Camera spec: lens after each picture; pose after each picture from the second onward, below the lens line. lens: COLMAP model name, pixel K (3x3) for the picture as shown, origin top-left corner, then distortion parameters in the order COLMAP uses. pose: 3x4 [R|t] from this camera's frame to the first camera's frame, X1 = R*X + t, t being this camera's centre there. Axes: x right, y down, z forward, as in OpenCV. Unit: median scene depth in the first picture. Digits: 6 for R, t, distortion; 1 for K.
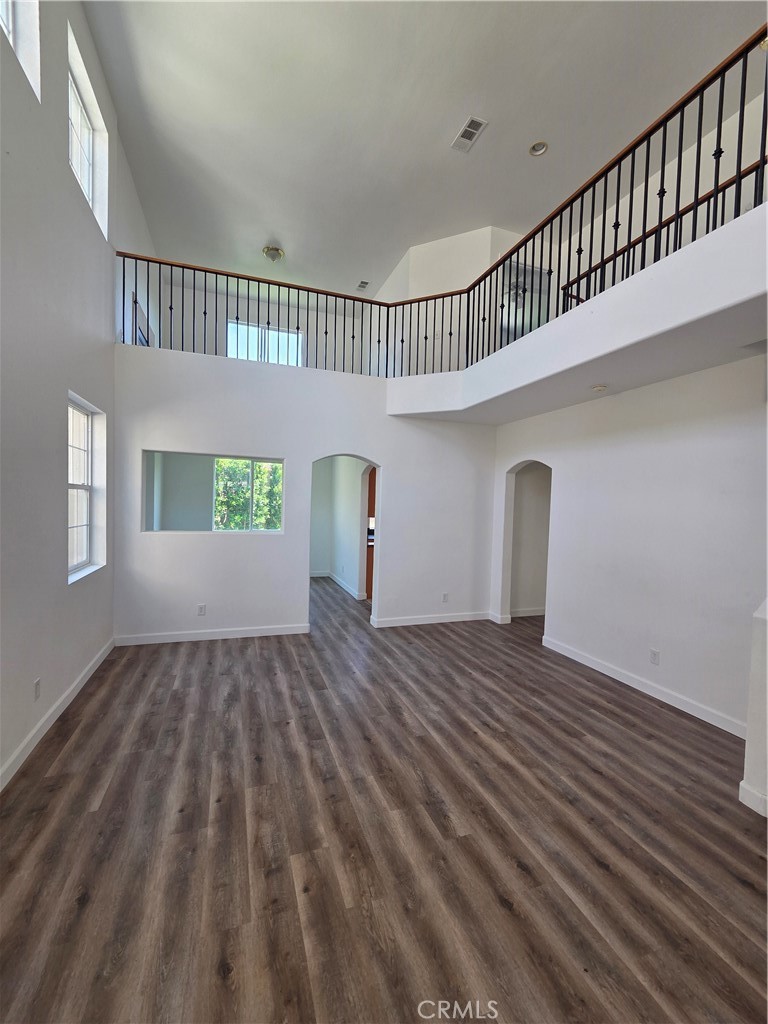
lens RADIAL K [[426.1, 0, 378.8], [0, 426.1, 513.5], [0, 0, 1]] dist [-0.001777, -0.000490]
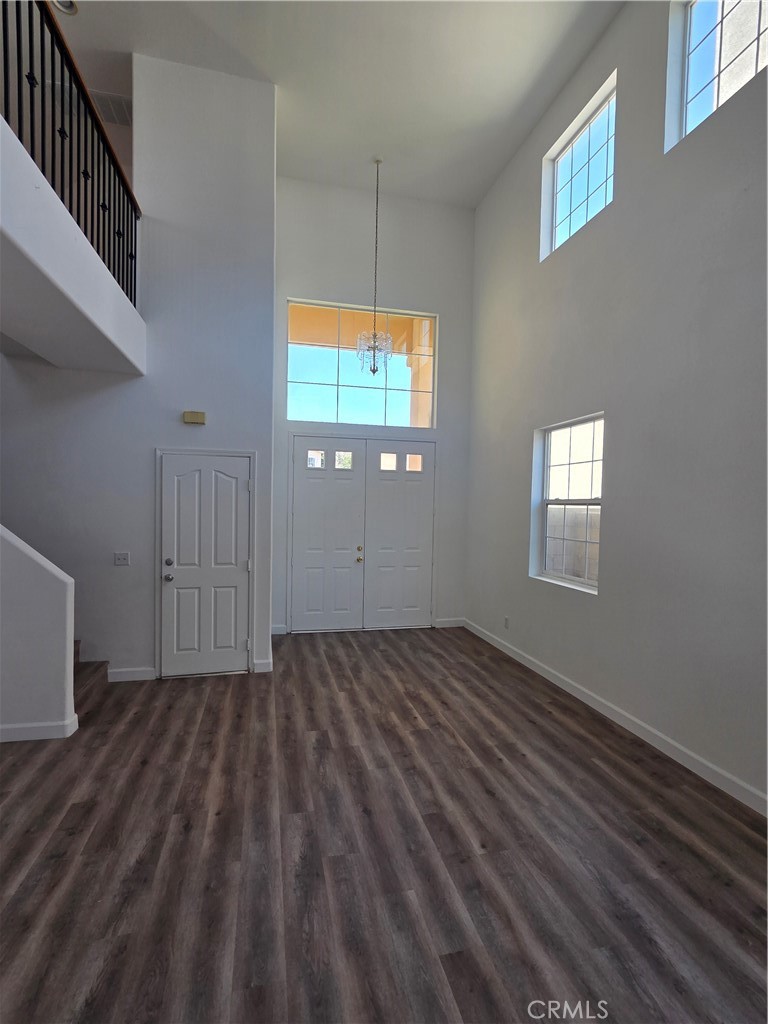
lens RADIAL K [[479.2, 0, 376.8], [0, 479.2, 513.5], [0, 0, 1]] dist [-0.002468, 0.004048]
pose [[-0.993252, -0.050096, 0.104599, -0.120790], [-0.044911, 0.997670, 0.051350, -0.061360], [-0.106927, 0.046306, -0.993188, 2.056343]]
